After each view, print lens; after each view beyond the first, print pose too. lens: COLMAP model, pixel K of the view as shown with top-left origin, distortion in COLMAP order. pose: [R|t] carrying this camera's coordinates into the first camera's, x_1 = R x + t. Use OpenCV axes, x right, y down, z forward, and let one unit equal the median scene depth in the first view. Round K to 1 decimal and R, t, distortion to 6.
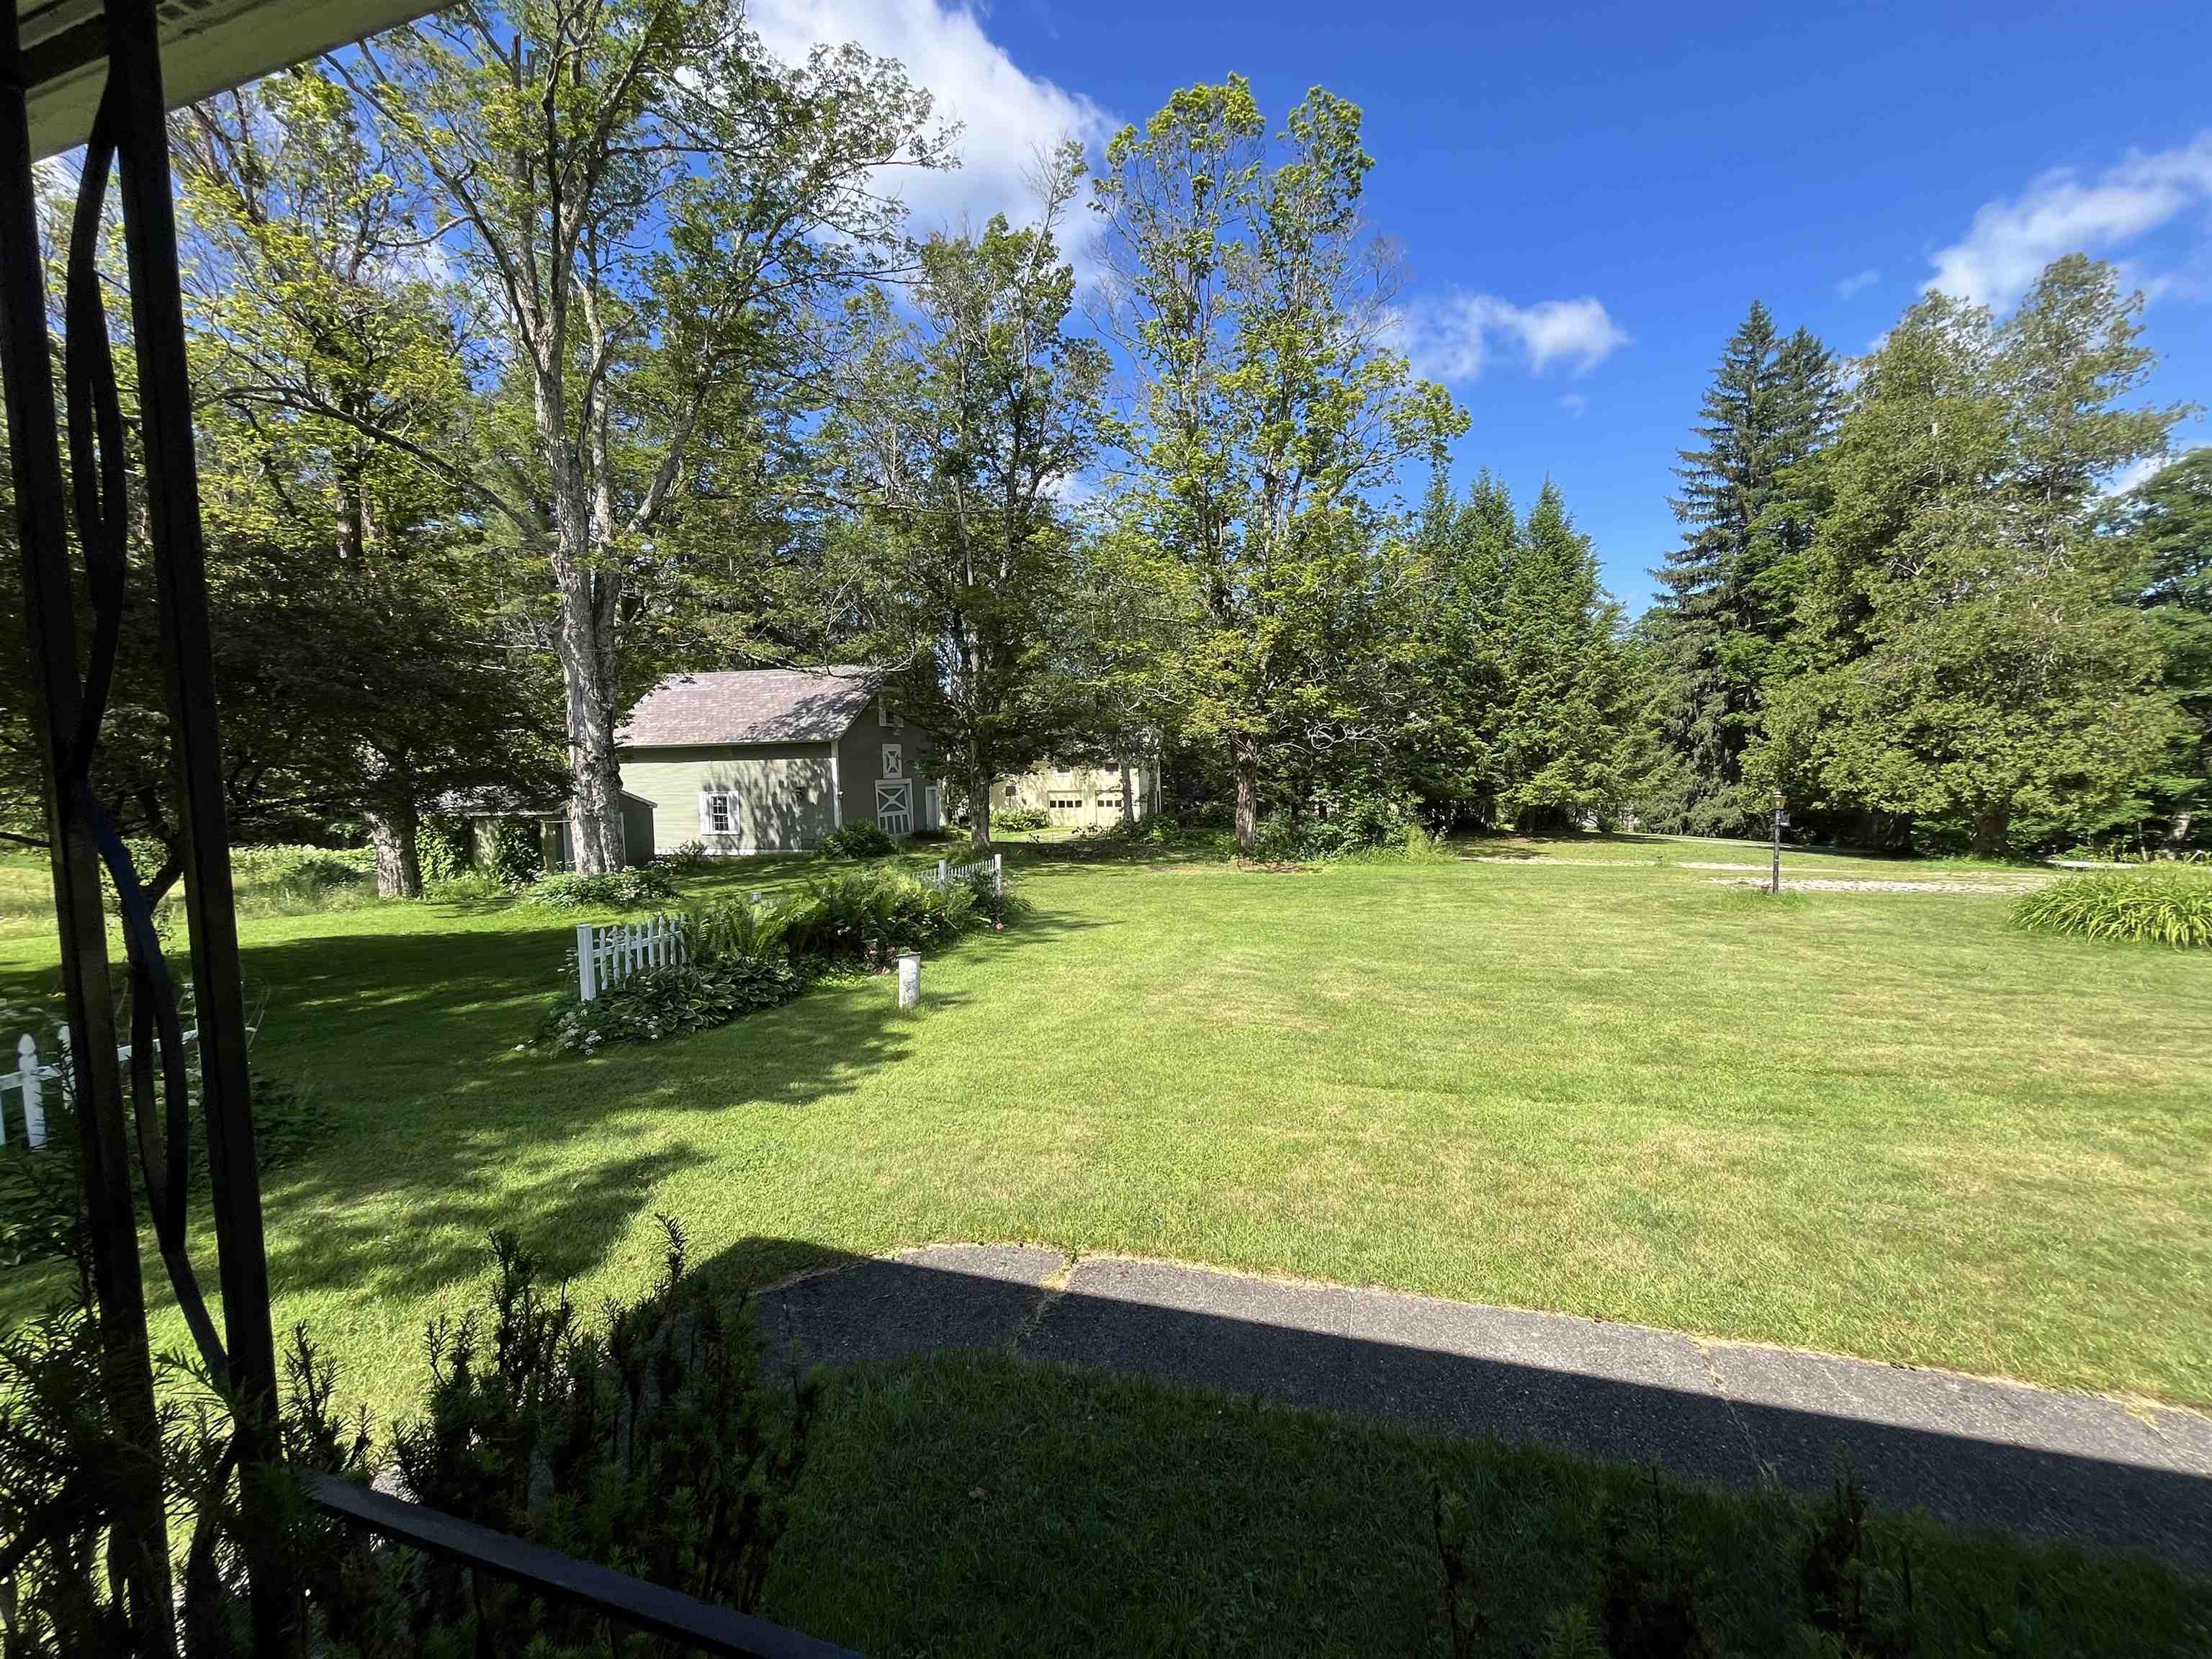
lens RADIAL K [[890.4, 0, 1109.2], [0, 890.4, 826.5], [0, 0, 1]] dist [0.000963, 0.000044]
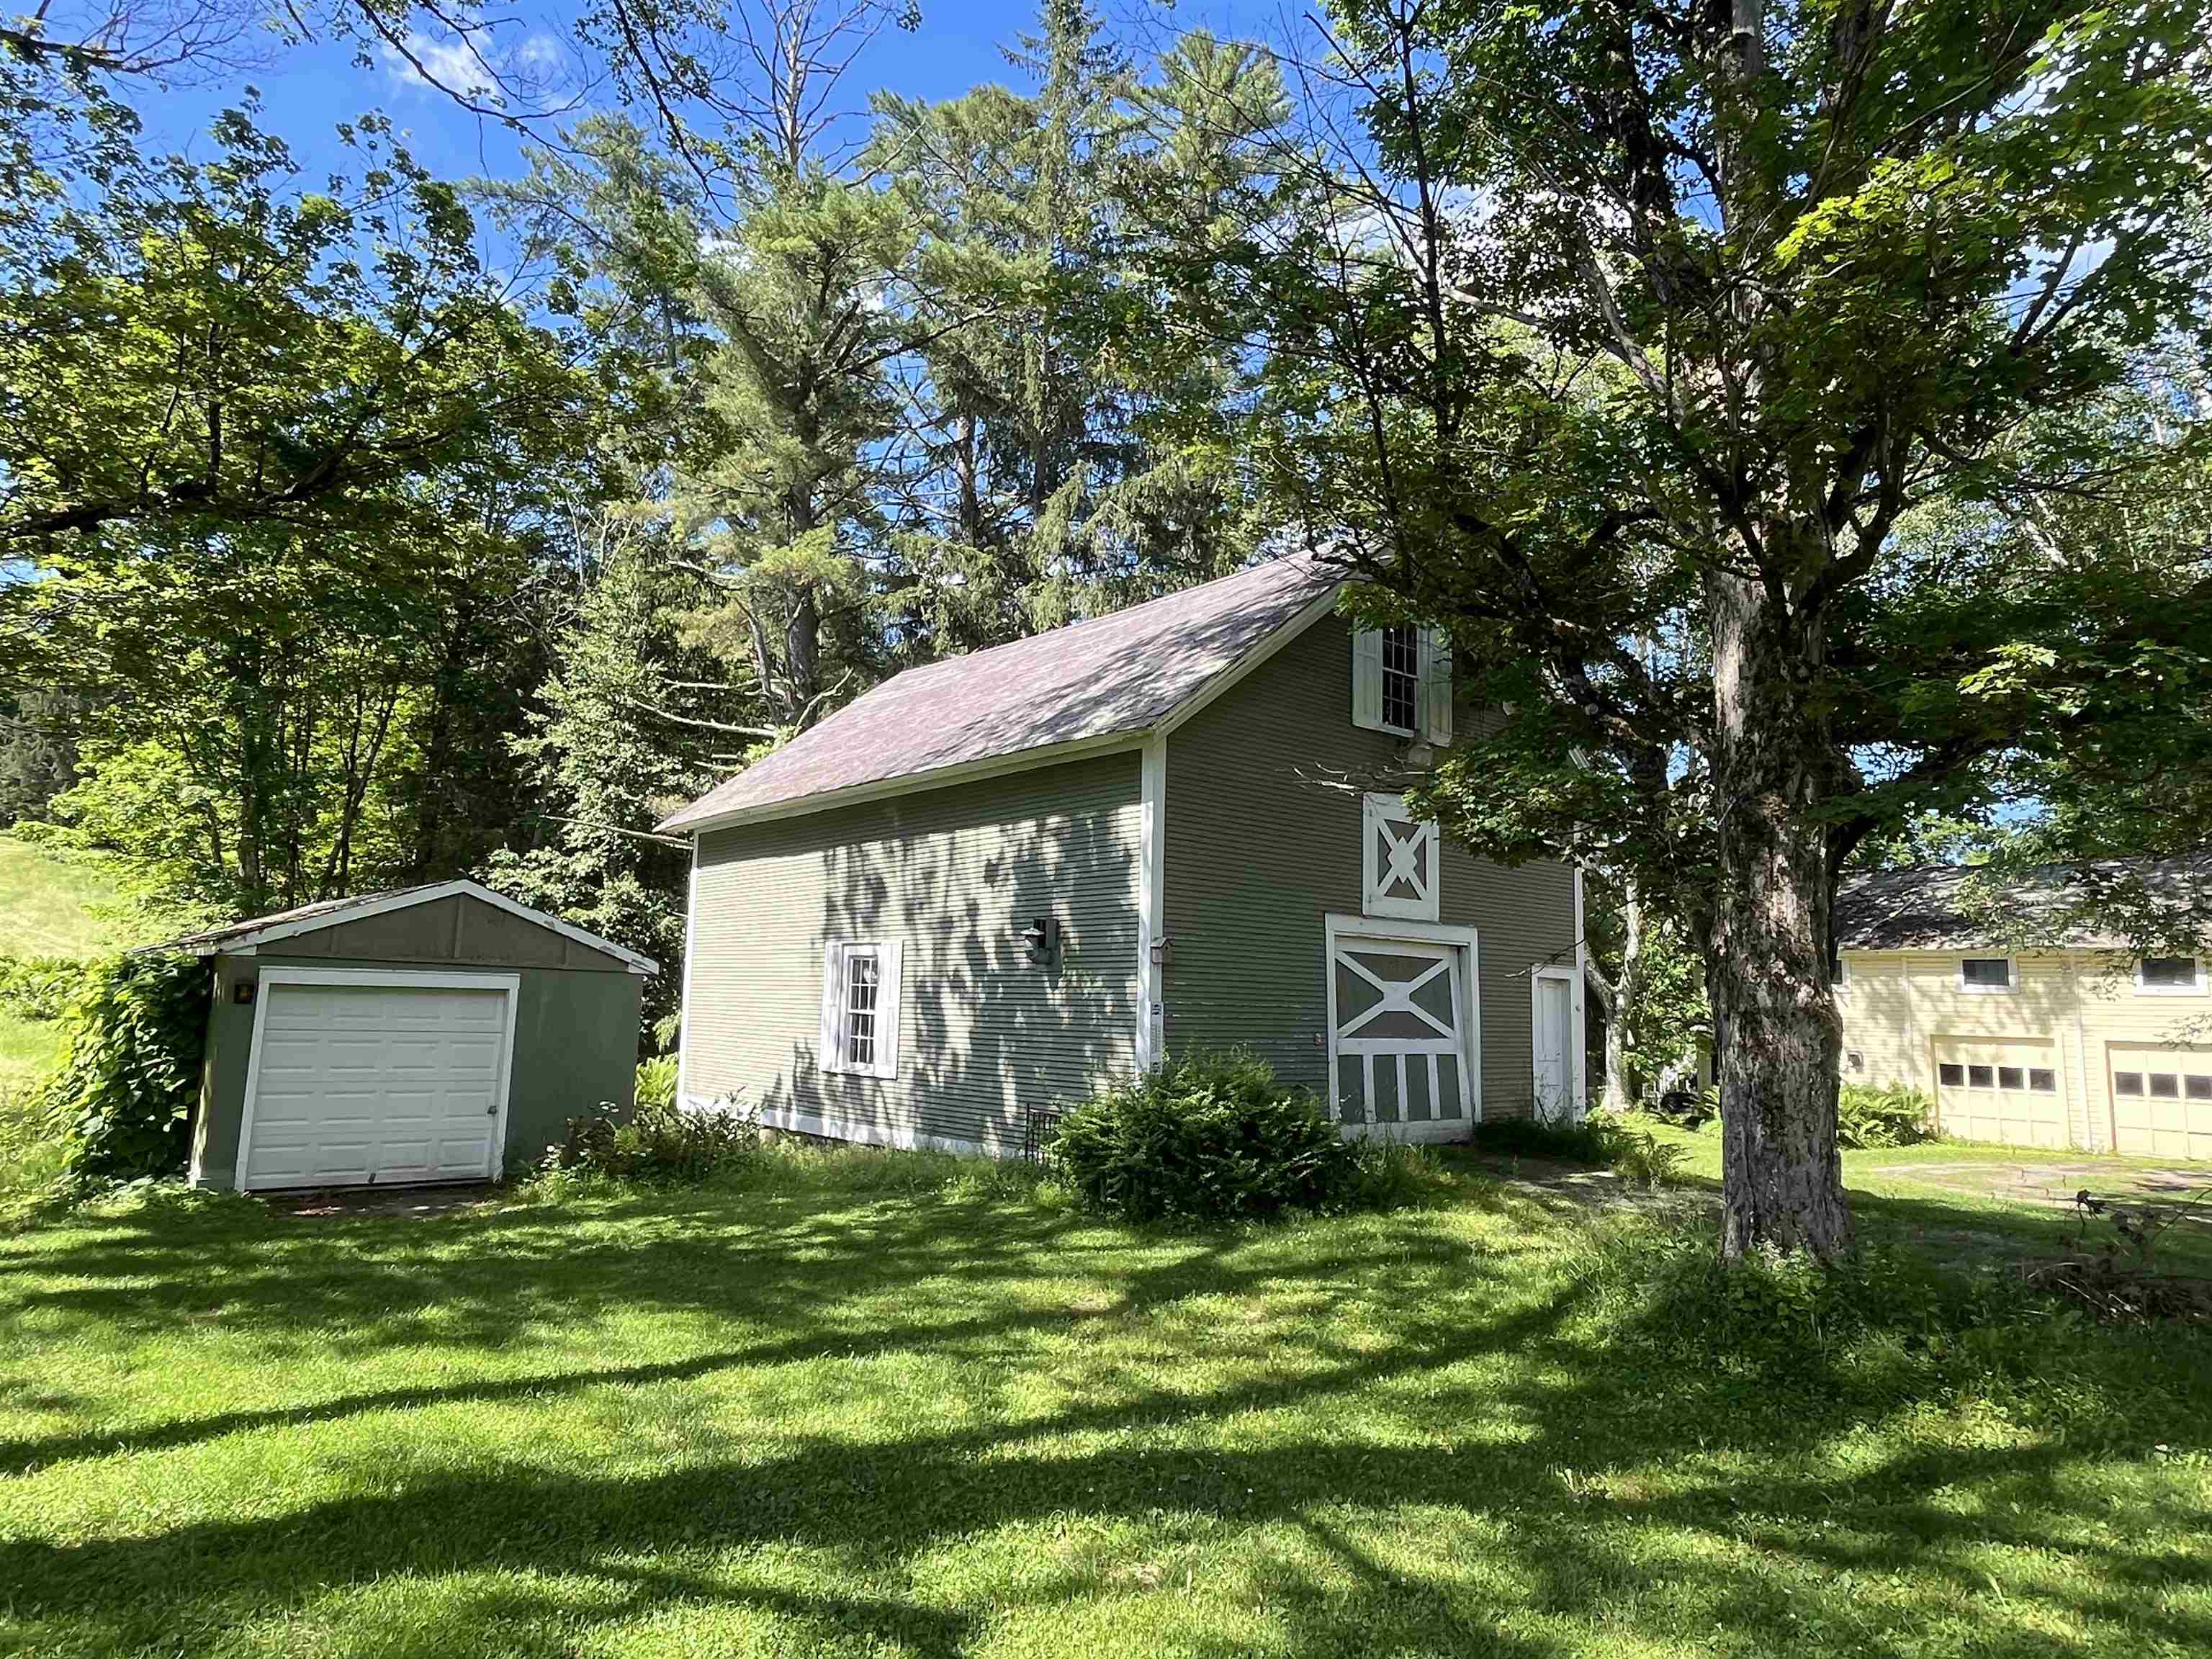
lens RADIAL K [[1295.8, 0, 1108.8], [0, 1295.8, 828.0], [0, 0, 1]] dist [-0.007558, -0.001066]
pose [[0.839002, -0.018604, -0.543811, -0.097221], [-0.091093, 0.980509, -0.174083, -0.002785], [0.536450, 0.195593, 0.820954, 0.603464]]
